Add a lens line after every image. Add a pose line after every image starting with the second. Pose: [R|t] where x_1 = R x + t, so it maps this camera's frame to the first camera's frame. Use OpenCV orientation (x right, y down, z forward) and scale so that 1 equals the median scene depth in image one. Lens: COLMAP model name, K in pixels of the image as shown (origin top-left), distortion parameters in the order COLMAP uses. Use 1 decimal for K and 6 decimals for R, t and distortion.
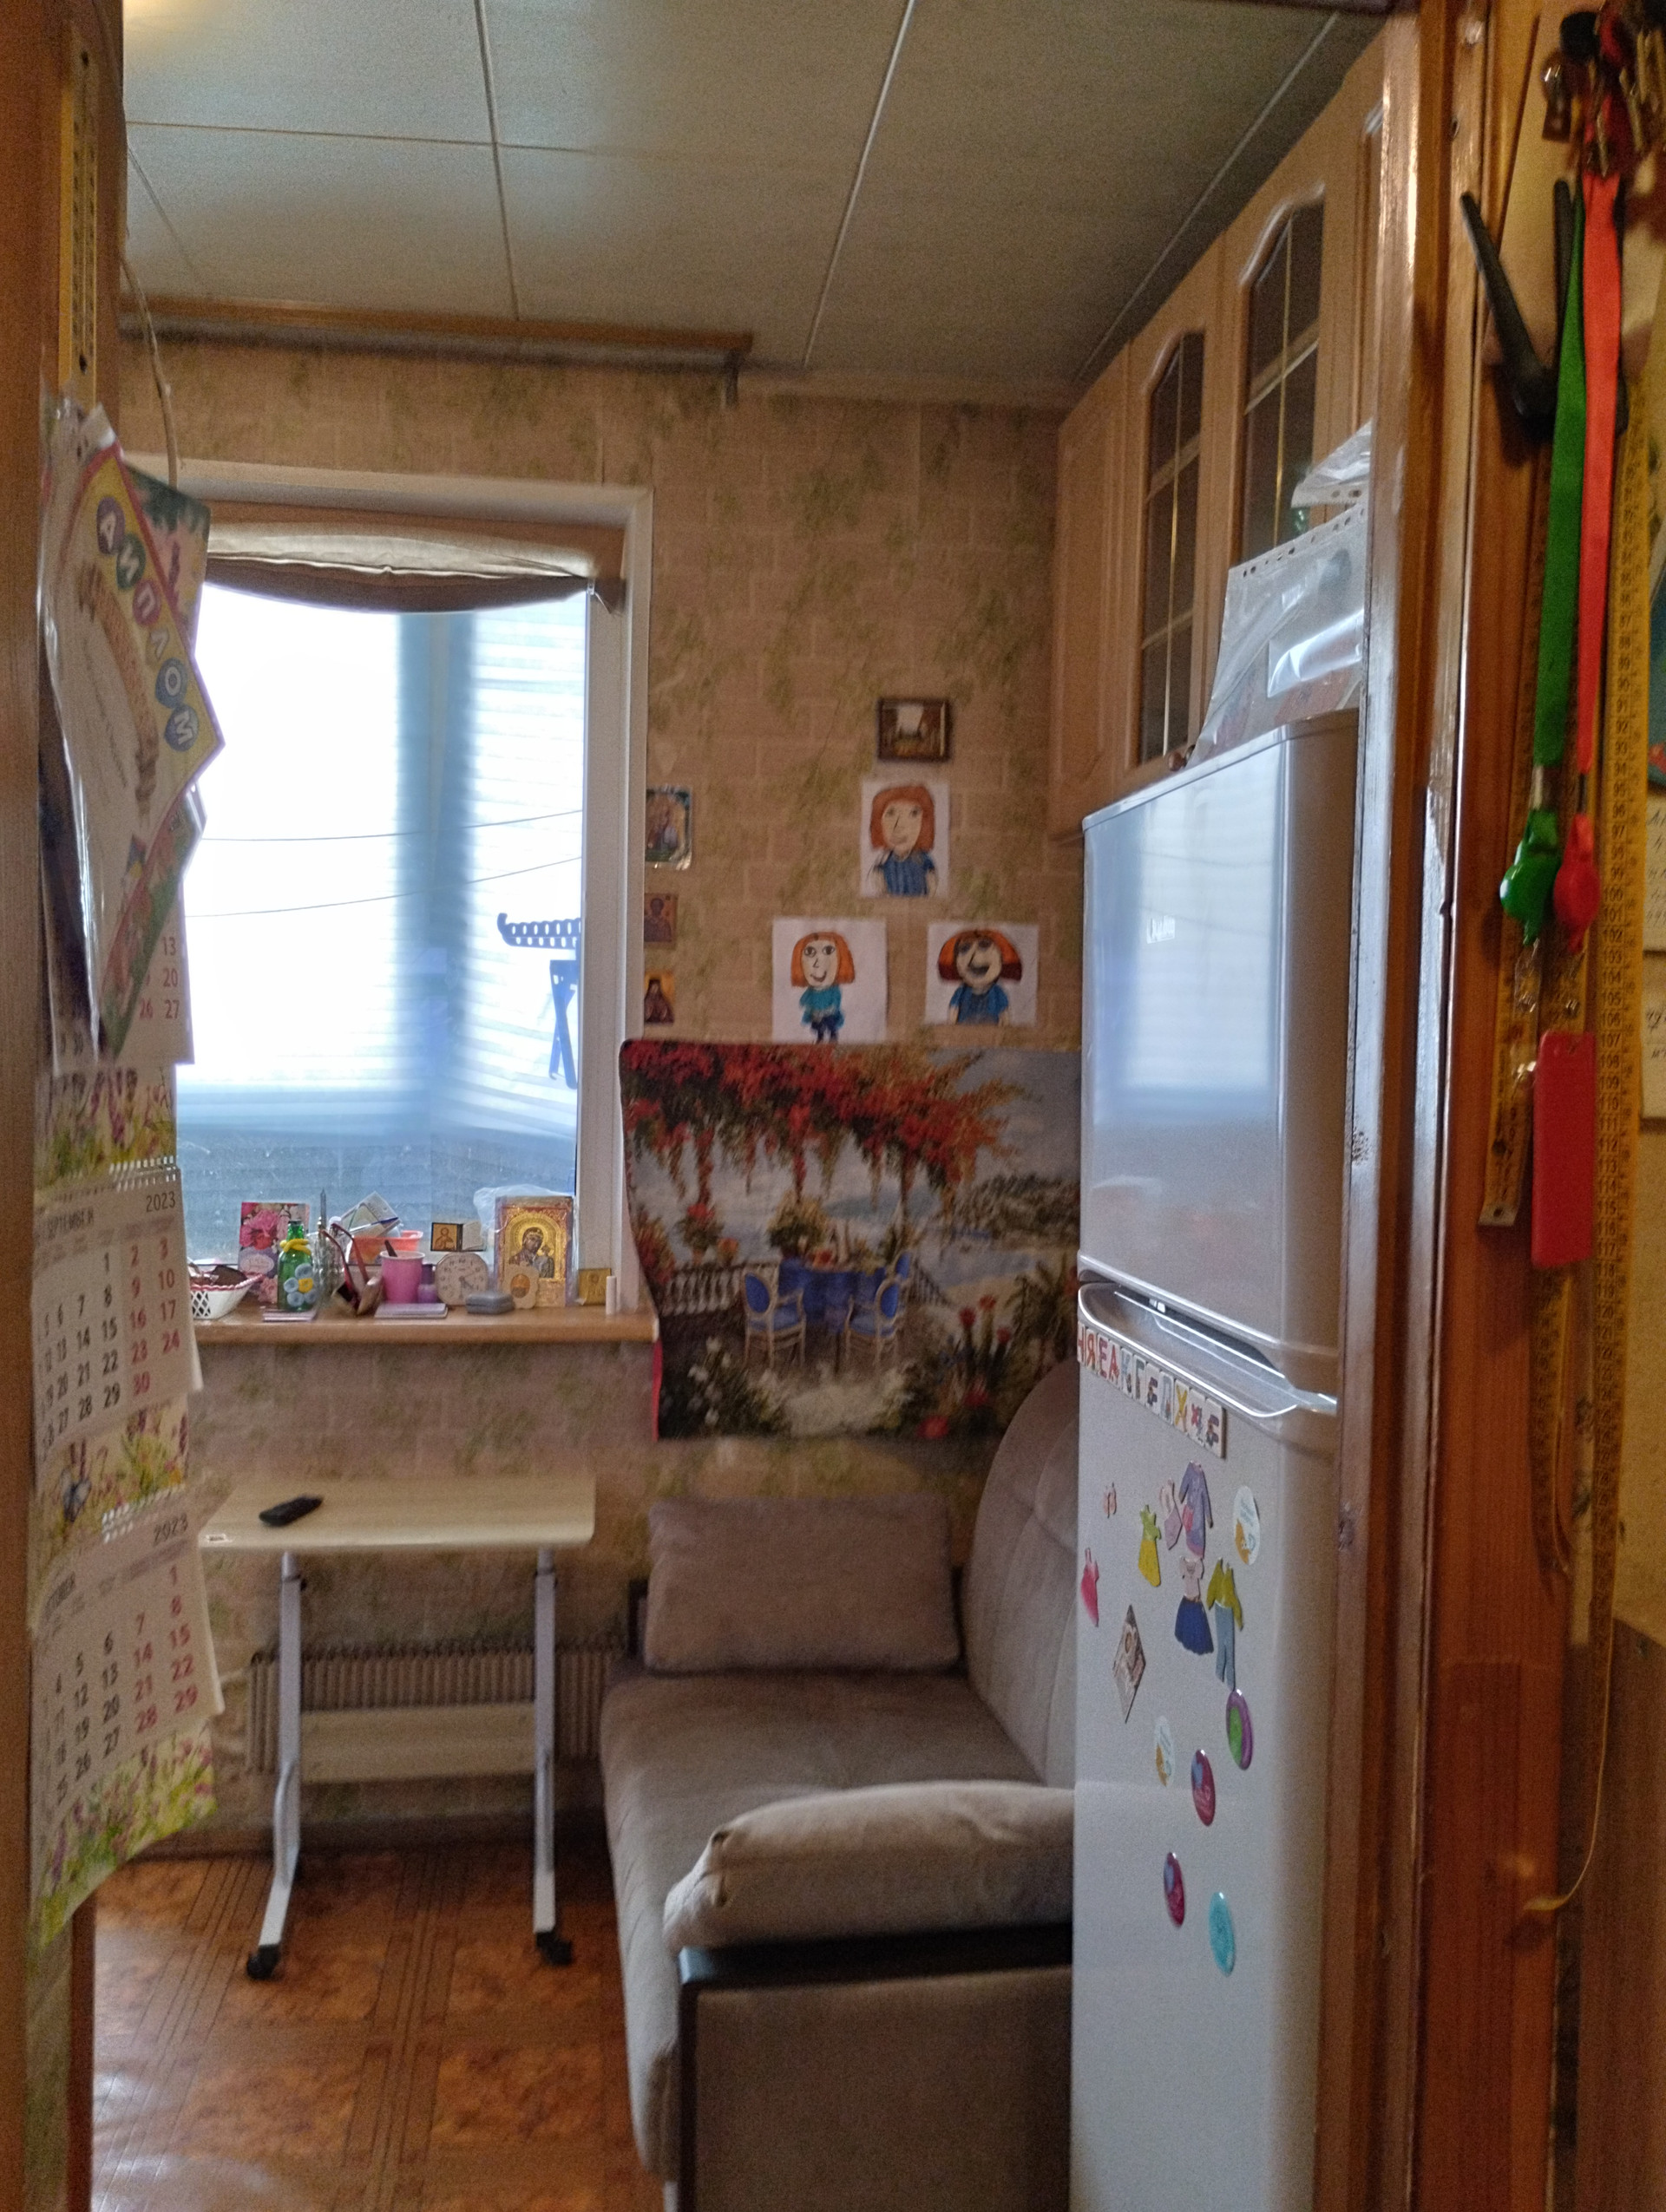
lens RADIAL K [[1793.2, 0, 833.0], [0, 1793.2, 1106.0], [0, 0, 1]] dist [-0.099906, -0.002013]
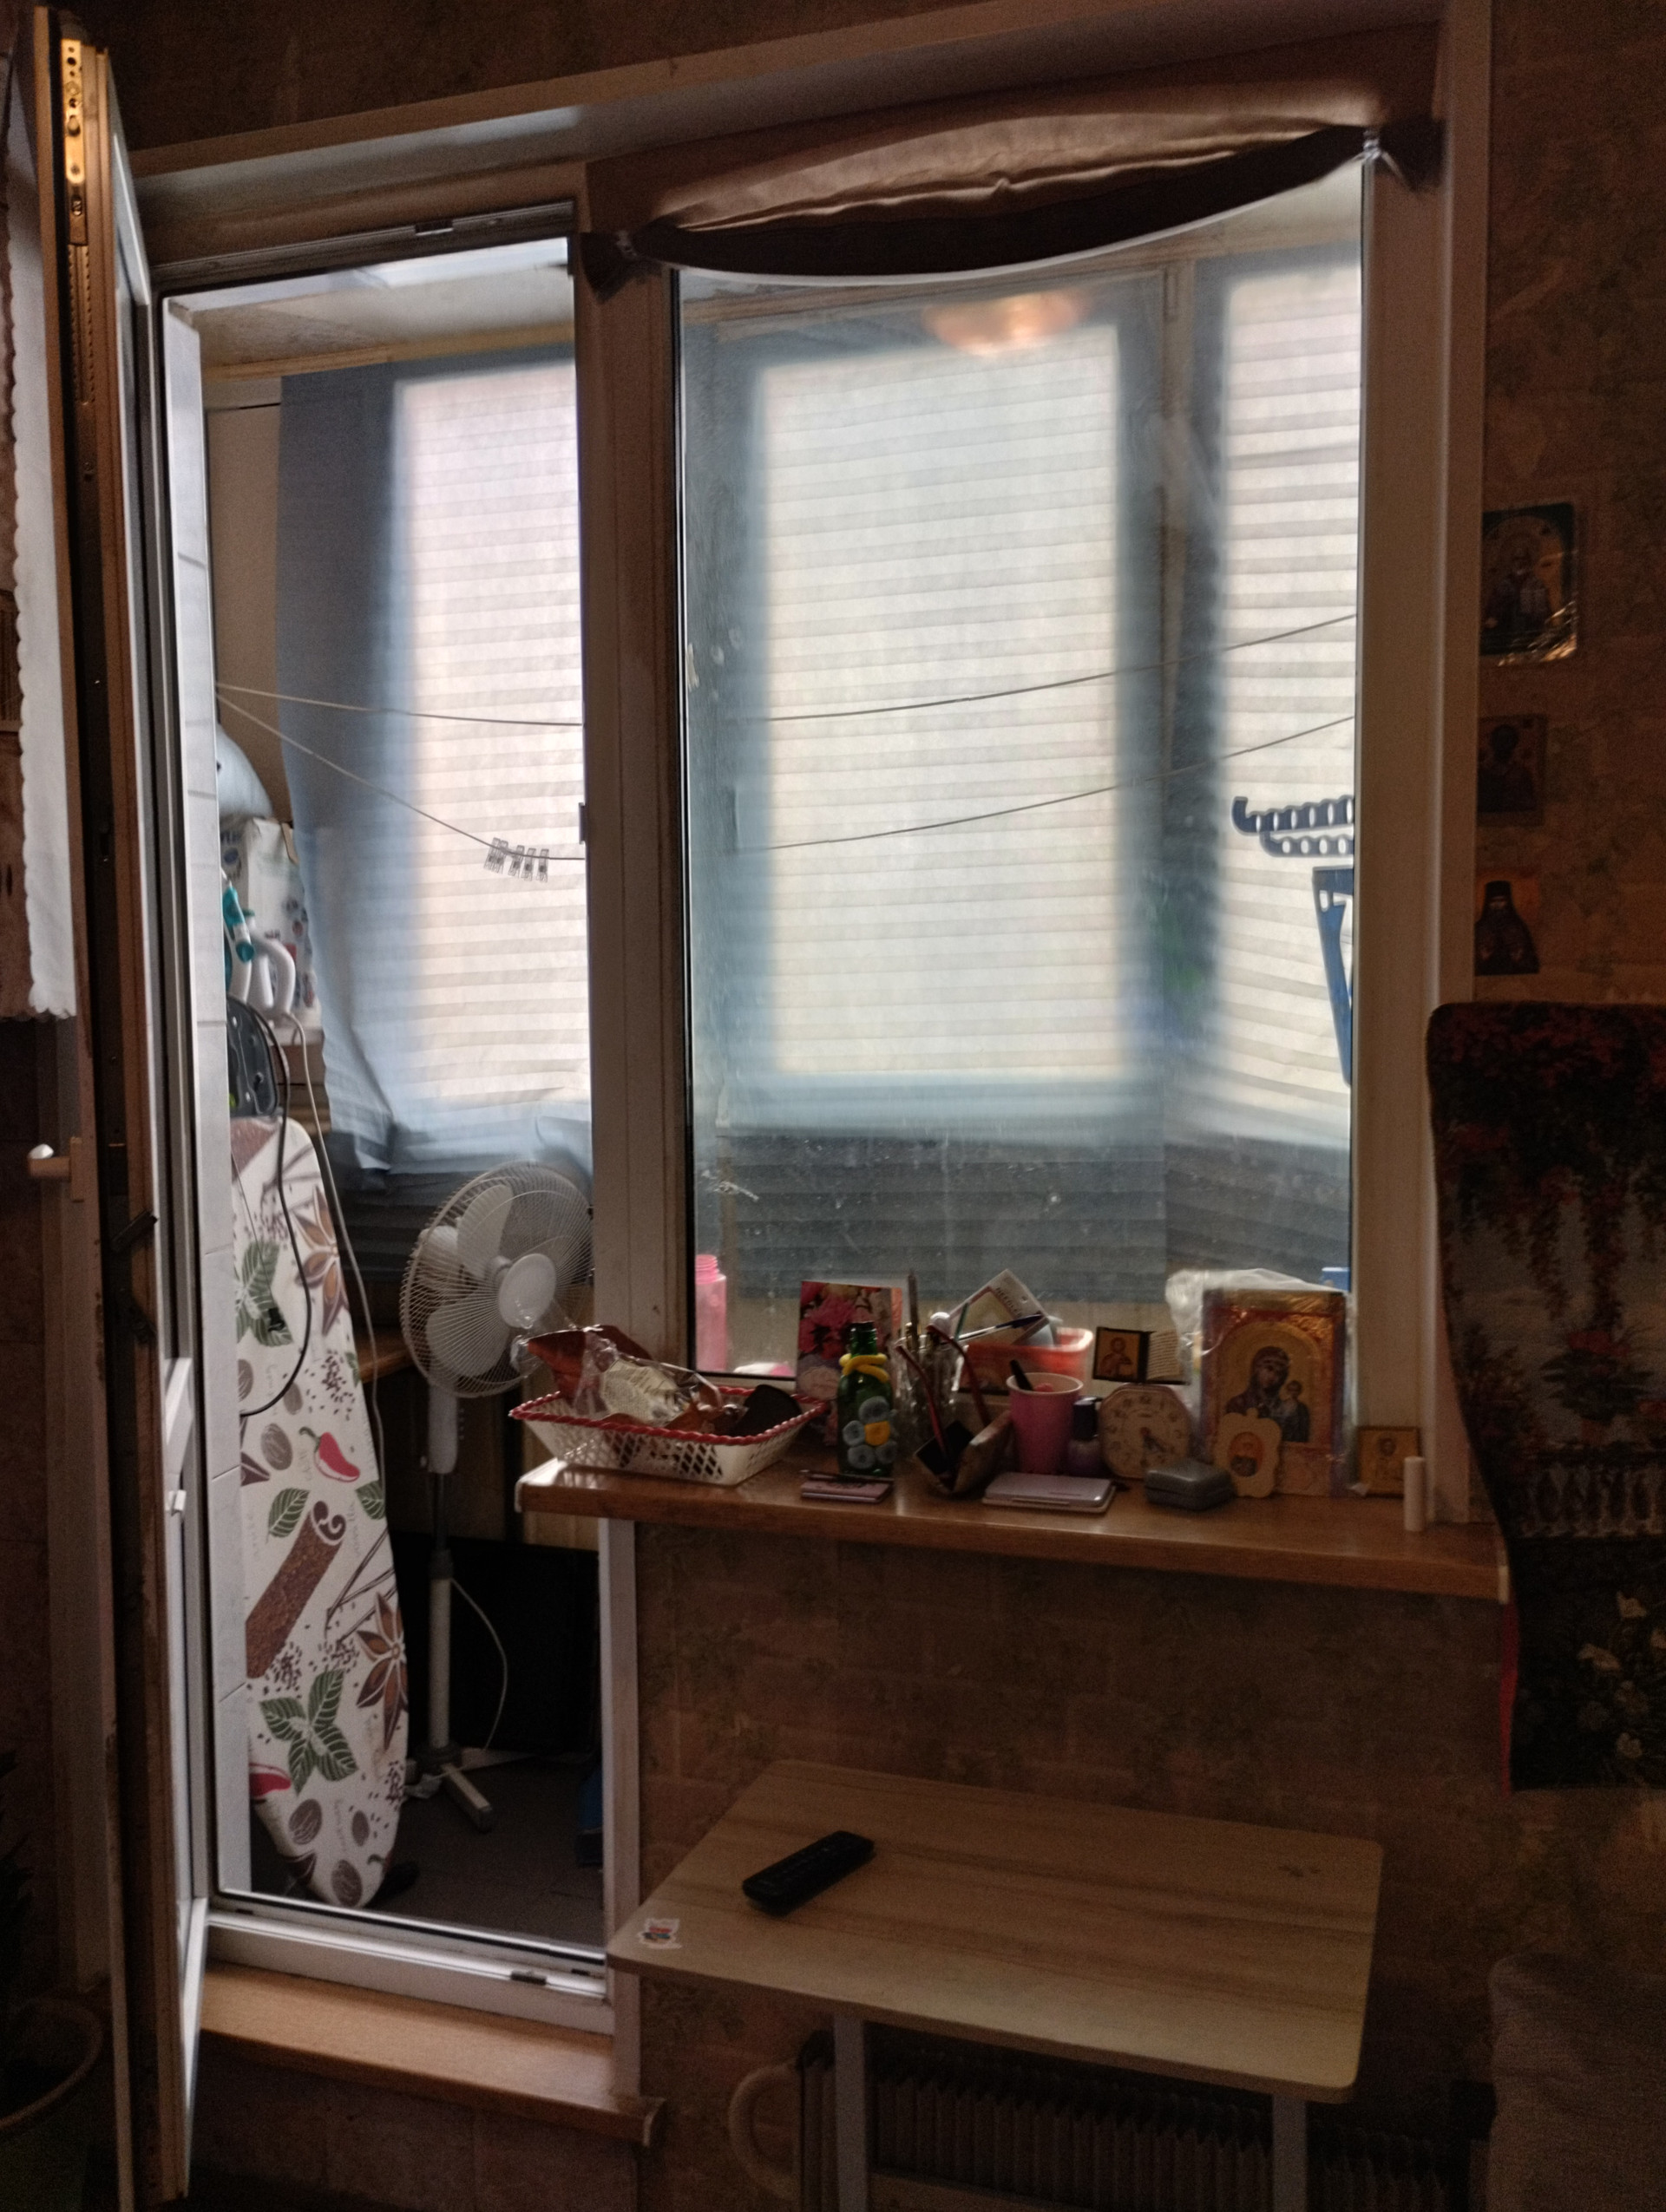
lens RADIAL K [[1862.0, 0, 860.6], [0, 1862.0, 1107.1], [0, 0, 1]] dist [0.091193, -0.104738]
pose [[0.900812, -0.002772, -0.434201, -0.030230], [0.013432, 0.999679, 0.021484, -0.021381], [0.434002, -0.025186, 0.900560, 0.430047]]
